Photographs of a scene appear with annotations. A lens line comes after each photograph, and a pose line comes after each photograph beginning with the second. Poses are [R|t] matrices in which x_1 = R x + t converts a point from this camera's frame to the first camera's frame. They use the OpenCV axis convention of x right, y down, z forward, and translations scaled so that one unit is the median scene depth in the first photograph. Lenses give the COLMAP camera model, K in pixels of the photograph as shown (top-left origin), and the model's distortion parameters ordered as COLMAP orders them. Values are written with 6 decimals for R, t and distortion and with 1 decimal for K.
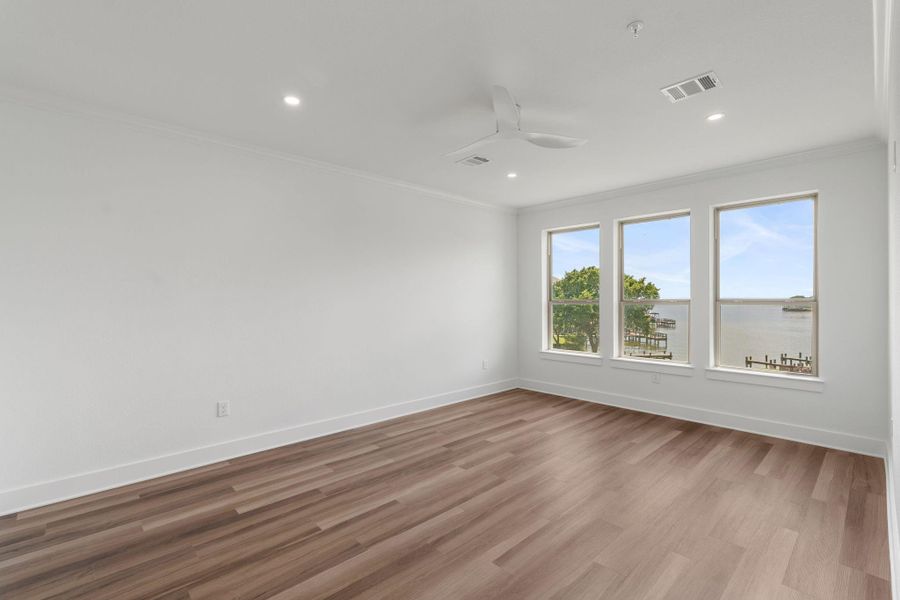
lens RADIAL K [[406.7, 0, 450.0], [0, 406.7, 300.0], [0, 0, 1]] dist [-0.000558, 0.000795]
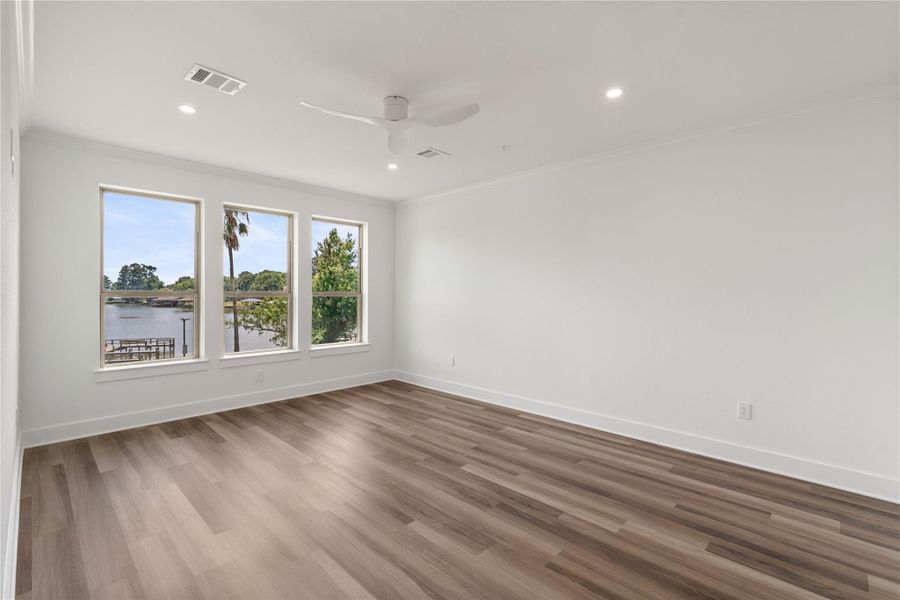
lens RADIAL K [[406.7, 0, 450.0], [0, 406.7, 300.0], [0, 0, 1]] dist [-0.000558, 0.000795]
pose [[-0.039537, -0.019412, 0.999030, -0.487488], [0.000463, 0.999811, 0.019445, -0.000381], [-0.999218, 0.001231, -0.039520, 0.533968]]
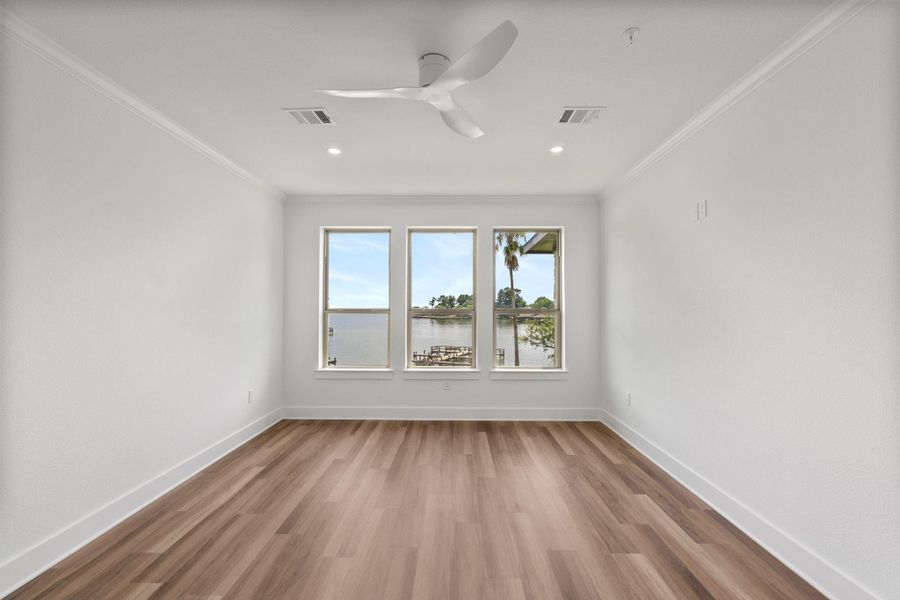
lens RADIAL K [[406.7, 0, 450.0], [0, 406.7, 300.0], [0, 0, 1]] dist [-0.000558, 0.000795]
pose [[0.697959, 0.019438, 0.715874, -0.293495], [-0.002433, 0.999690, -0.024772, 0.002122], [-0.716134, 0.015549, 0.697790, 0.340121]]
